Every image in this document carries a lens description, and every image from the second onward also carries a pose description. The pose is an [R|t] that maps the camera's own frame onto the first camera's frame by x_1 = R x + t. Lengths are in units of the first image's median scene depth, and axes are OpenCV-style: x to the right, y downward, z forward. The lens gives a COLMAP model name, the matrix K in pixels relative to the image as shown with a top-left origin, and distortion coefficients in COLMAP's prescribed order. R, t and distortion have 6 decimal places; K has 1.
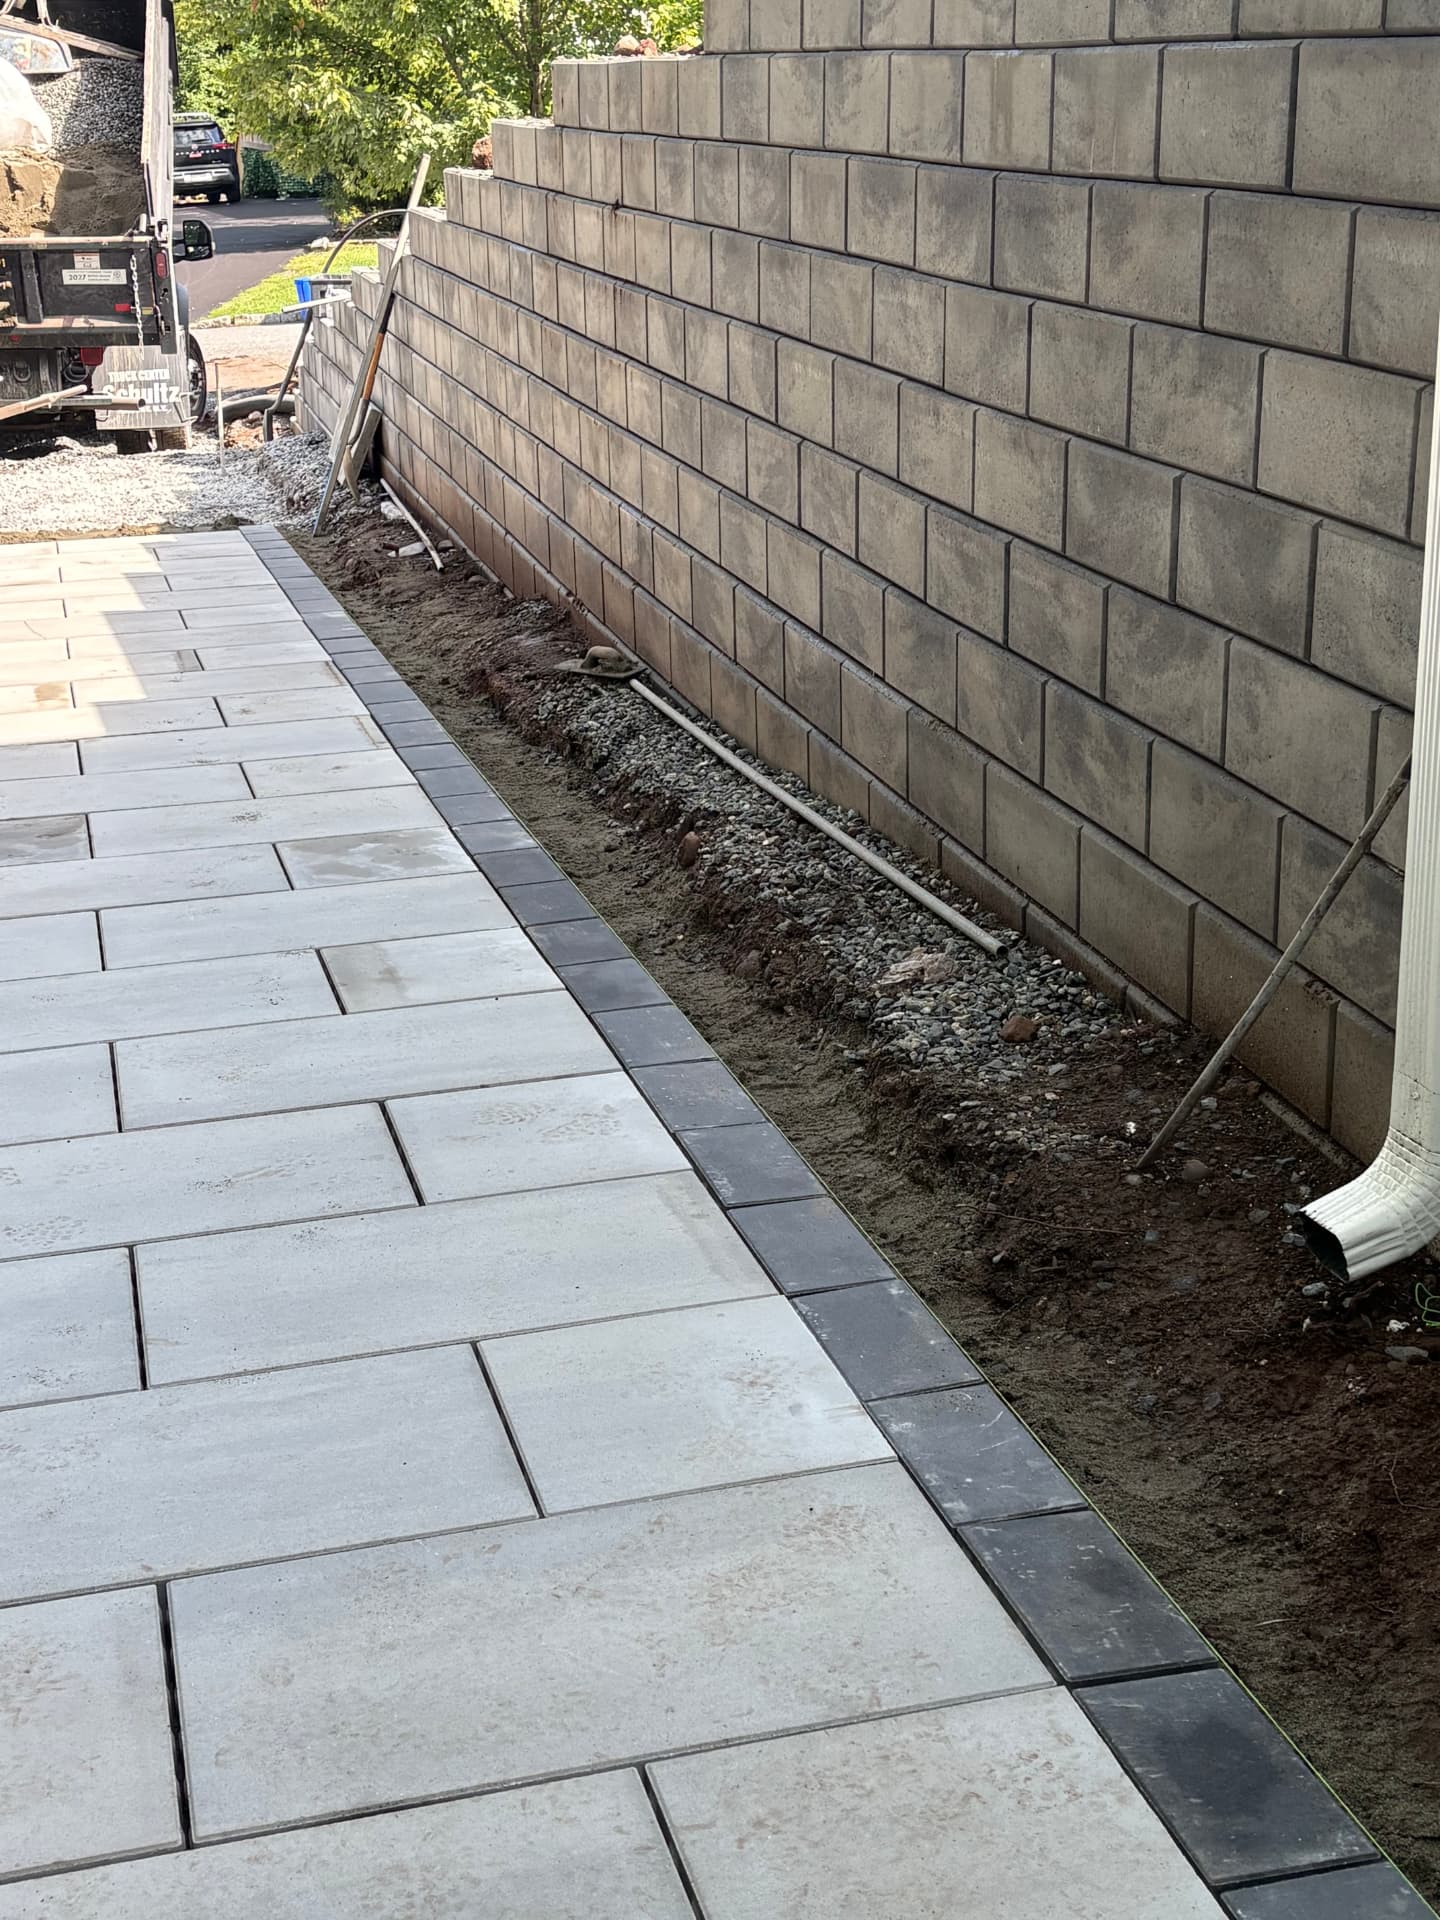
lens RADIAL K [[2713.7, 0, 720.0], [0, 2713.7, 960.0], [0, 0, 1]] dist [0.257193, -1.247924]
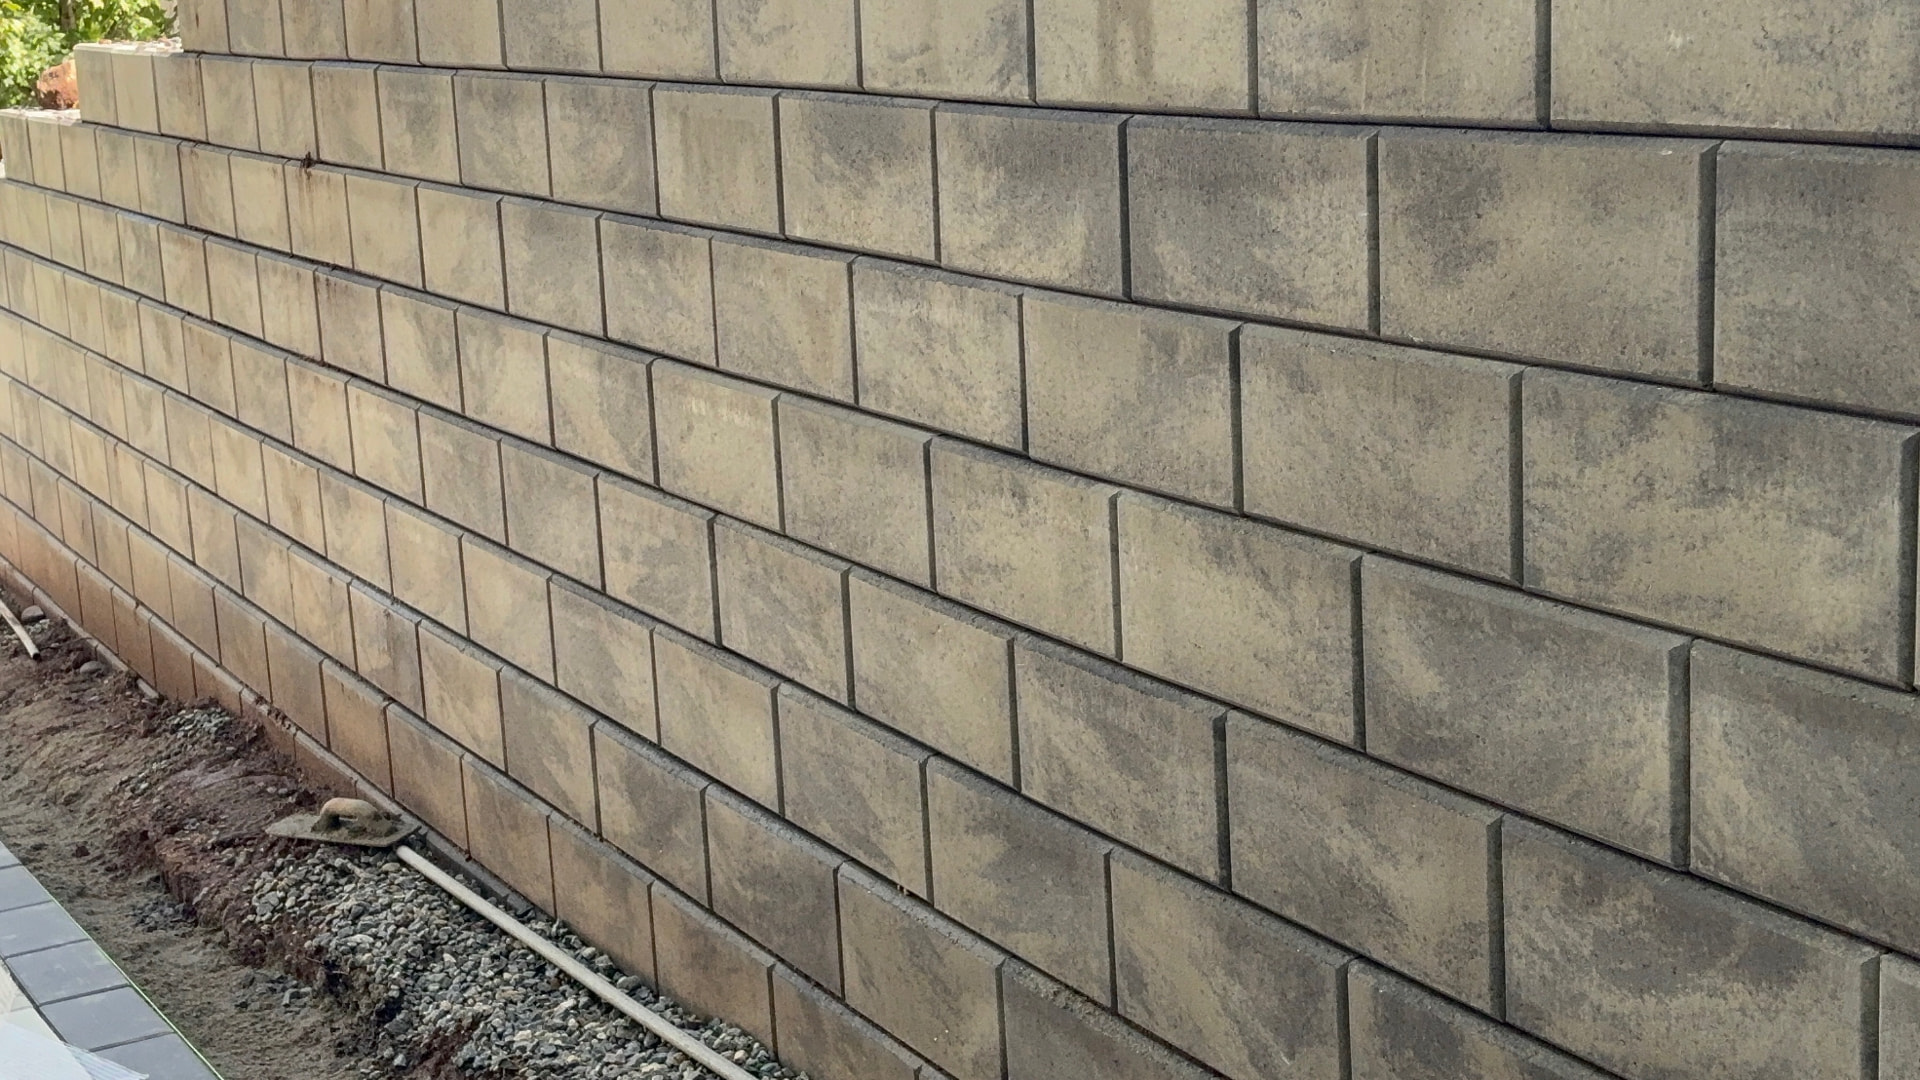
lens RADIAL K [[2778.0, 0, 960.0], [0, 2778.0, 540.0], [0, 0, 1]] dist [0.215866, -0.762606]
pose [[0.964527, -0.072177, 0.253926, -0.075549], [0.100936, 0.989640, -0.102102, -0.102619], [-0.243926, 0.124111, 0.961819, 0.325772]]
